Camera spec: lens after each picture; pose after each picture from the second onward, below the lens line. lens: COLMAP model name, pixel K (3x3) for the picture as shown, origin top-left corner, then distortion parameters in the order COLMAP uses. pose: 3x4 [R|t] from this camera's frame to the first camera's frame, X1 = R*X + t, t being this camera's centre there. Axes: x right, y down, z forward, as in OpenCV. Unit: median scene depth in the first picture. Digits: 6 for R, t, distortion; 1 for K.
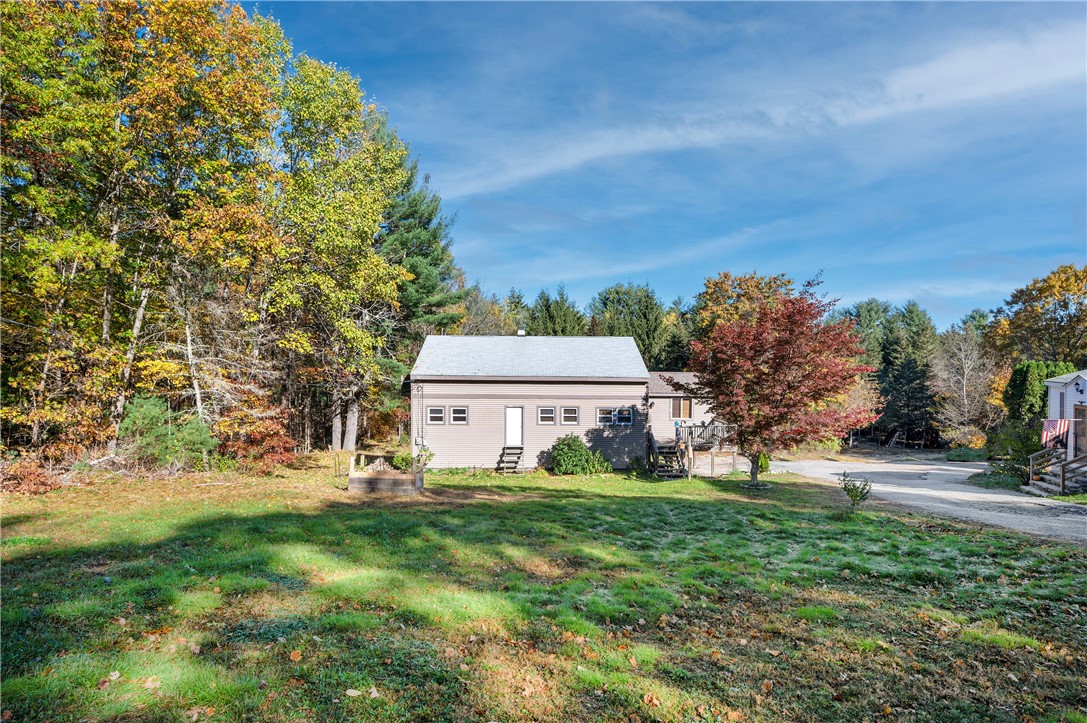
lens RADIAL K [[648.5, 0, 546.5], [0, 648.5, 361.5], [0, 0, 1]] dist [-0.000017, 0.000522]
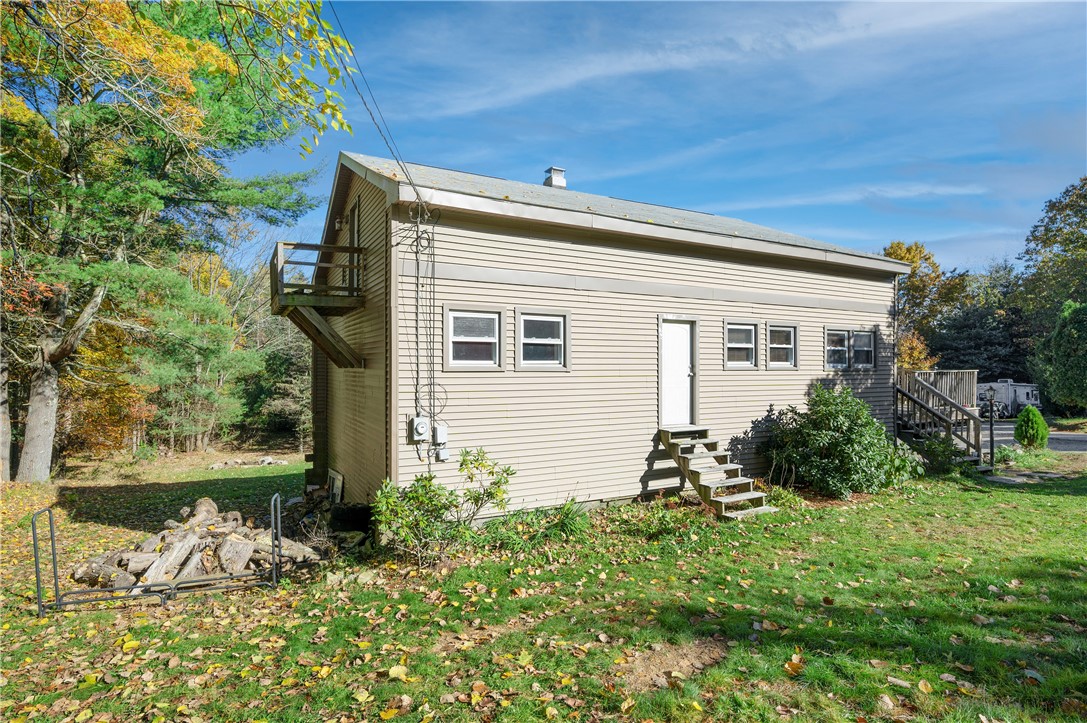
lens RADIAL K [[560.0, 0, 533.5], [0, 560.0, 366.8], [0, 0, 1]] dist [-0.000028, -0.000320]
pose [[0.891565, -0.003471, 0.452880, -0.261967], [0.008669, 0.999918, -0.009401, 0.098222], [-0.452811, 0.012308, 0.891522, 0.758342]]
